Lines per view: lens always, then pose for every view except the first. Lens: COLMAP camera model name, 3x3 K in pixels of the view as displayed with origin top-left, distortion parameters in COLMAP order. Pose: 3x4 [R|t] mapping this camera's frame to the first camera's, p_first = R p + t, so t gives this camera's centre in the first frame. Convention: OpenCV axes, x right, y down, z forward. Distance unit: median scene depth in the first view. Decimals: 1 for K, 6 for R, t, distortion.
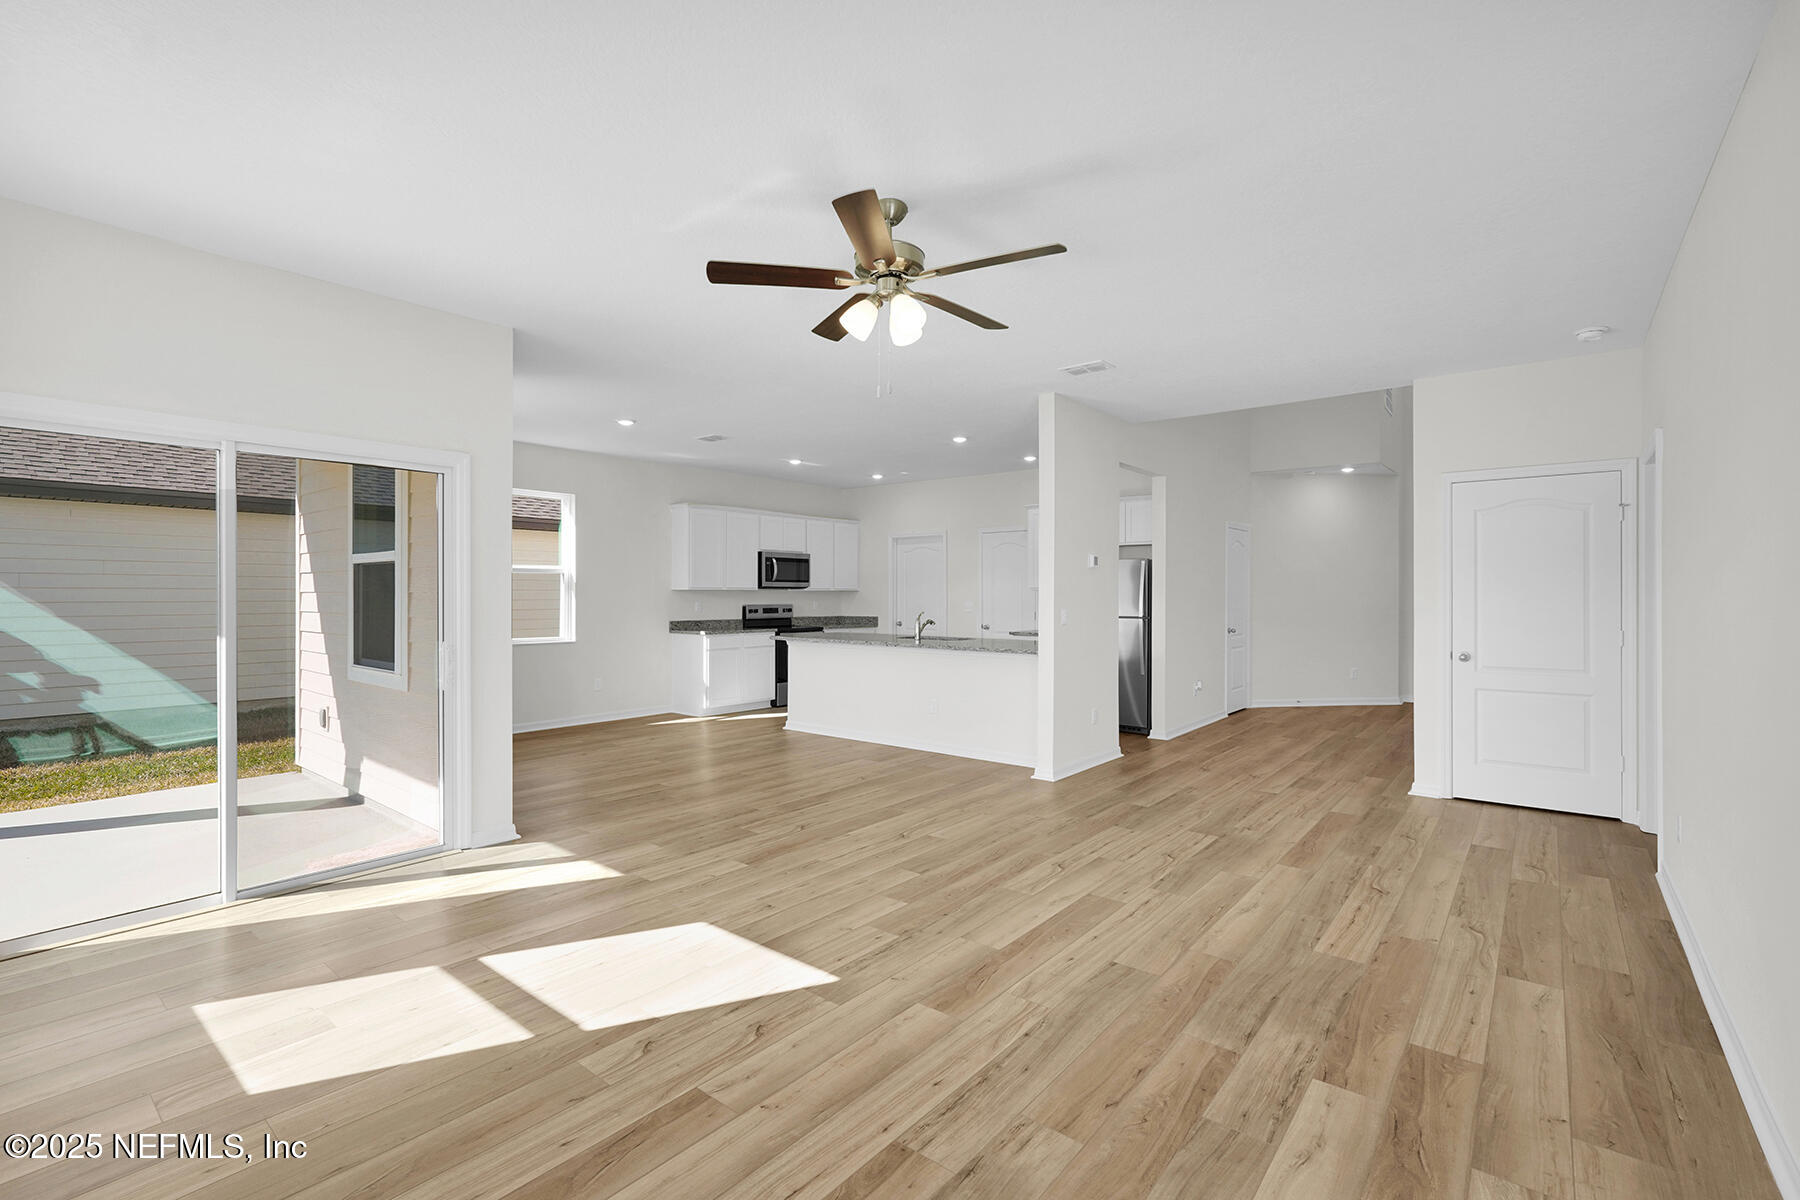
lens RADIAL K [[800.3, 0, 897.3], [0, 800.3, 597.2], [0, 0, 1]] dist [-0.002280, 0.000196]
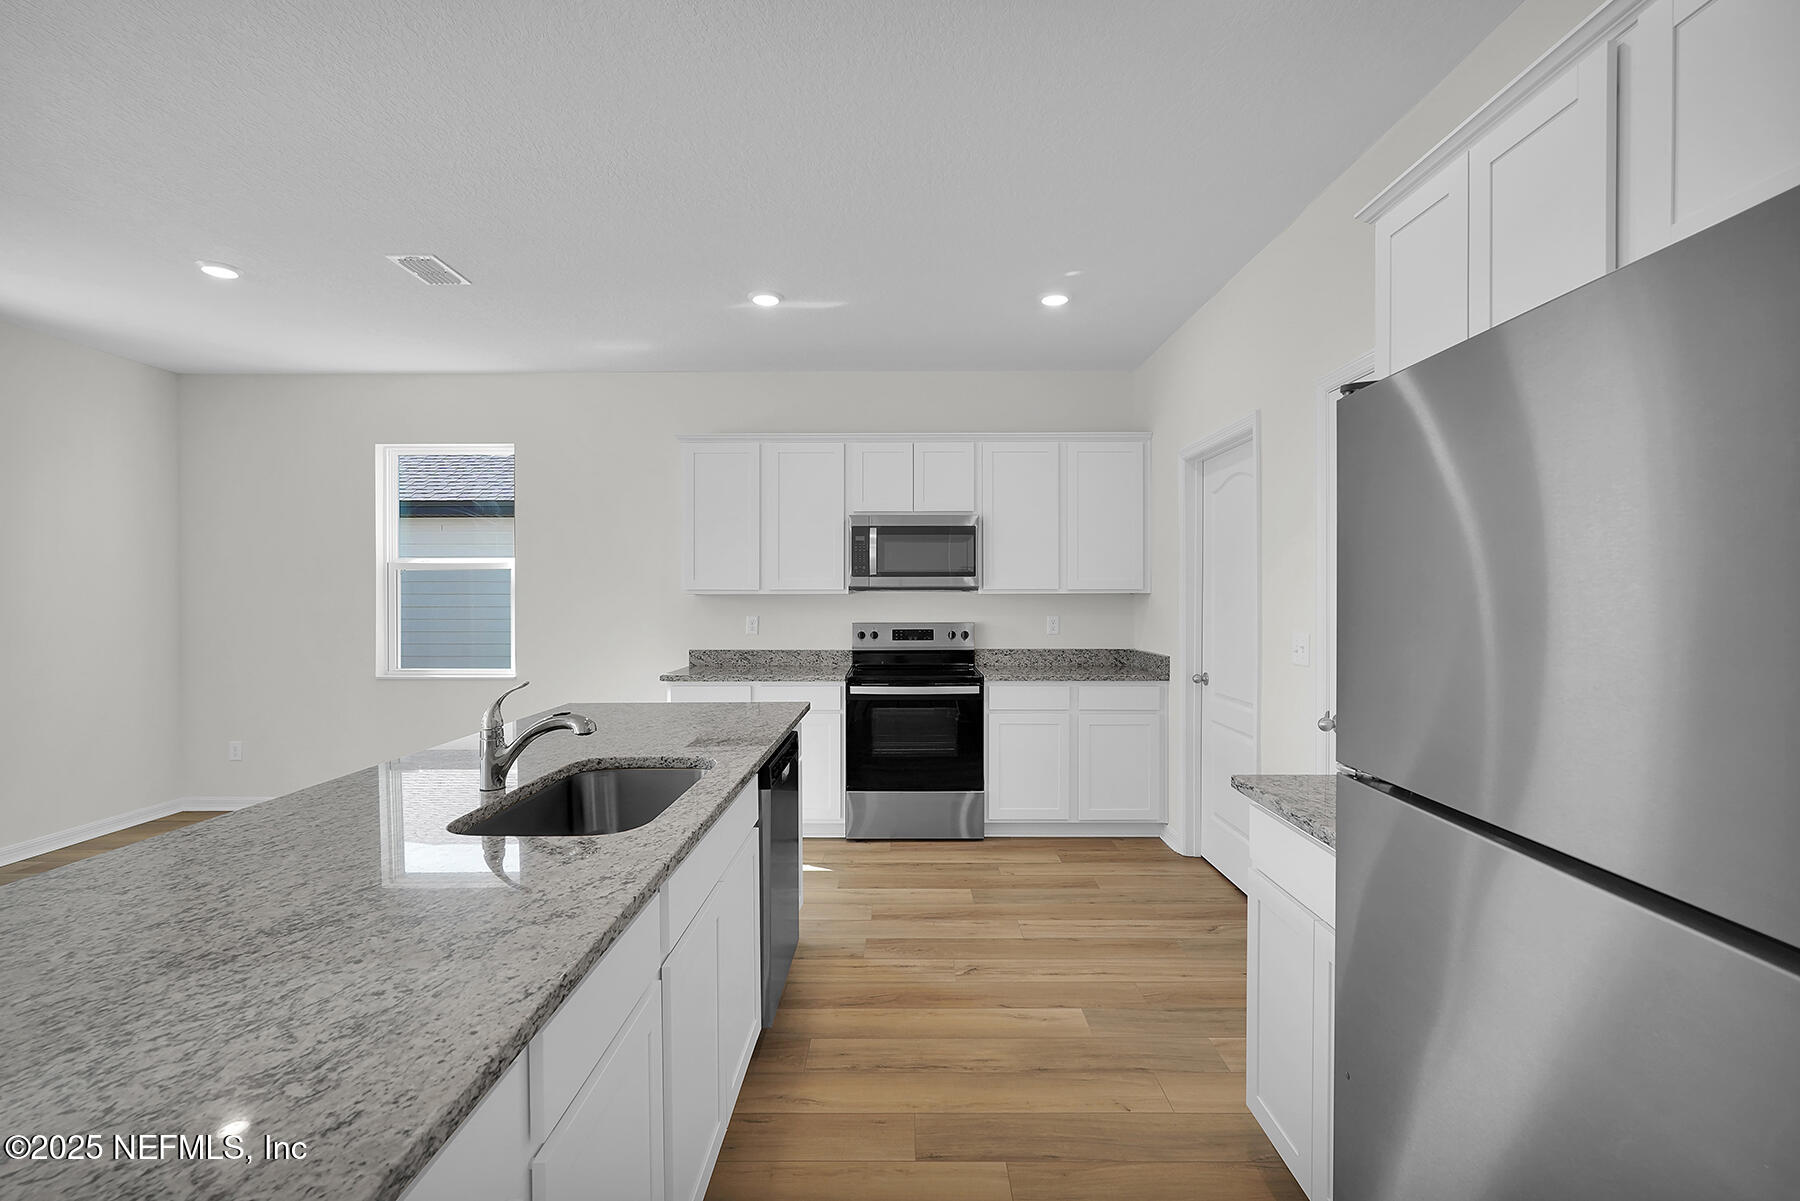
lens RADIAL K [[801.5, 0, 900.0], [0, 801.5, 600.5], [0, 0, 1]] dist [-0.004011, -0.000088]
pose [[0.625990, 0.001877, -0.779829, 0.279399], [-0.000958, 0.999998, 0.001637, -0.006834], [0.779831, -0.000278, 0.625991, 0.844207]]
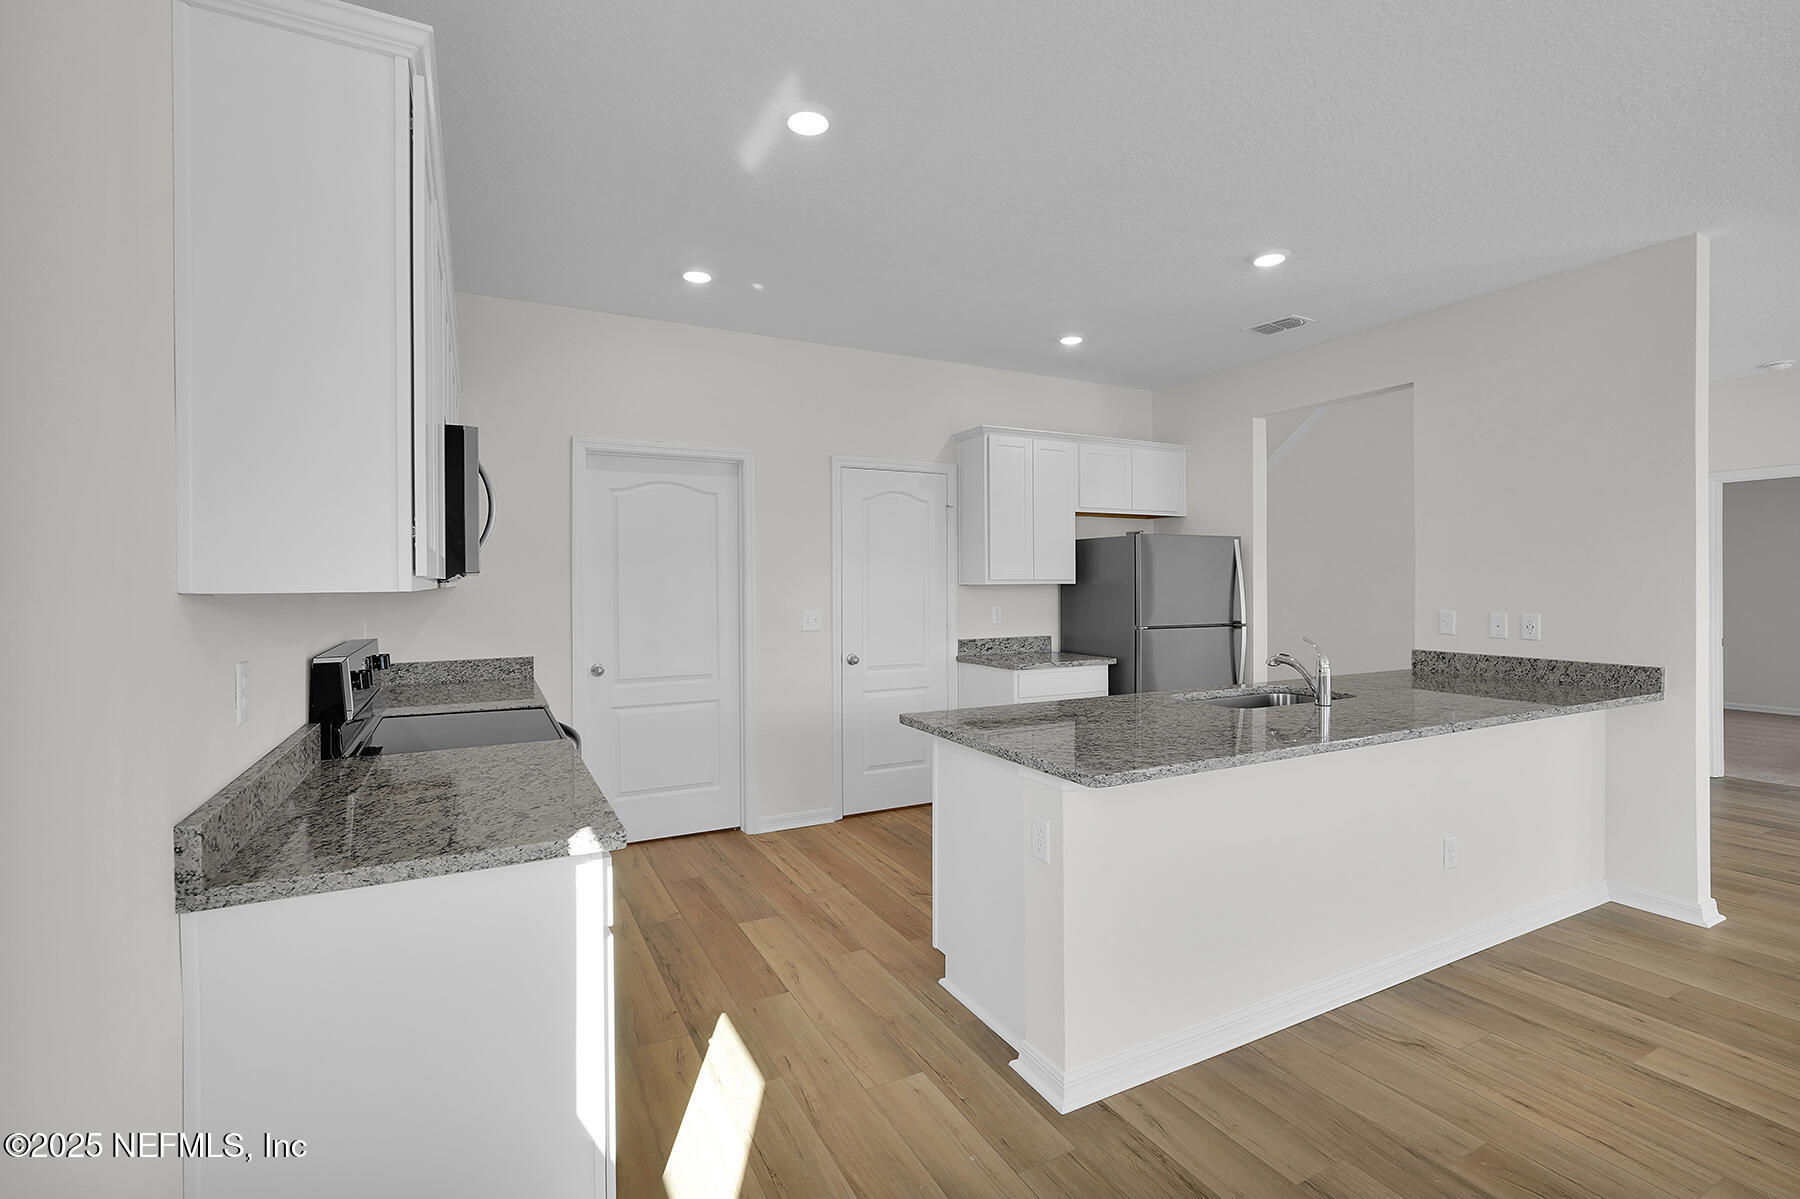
lens RADIAL K [[810.0, 0, 902.7], [0, 810.0, 589.8], [0, 0, 1]] dist [-0.009334, 0.004660]
pose [[0.392495, -0.009676, 0.919703, -0.399166], [0.008890, 0.999938, 0.006726, -0.010268], [-0.919711, 0.005536, 0.392557, 0.927728]]
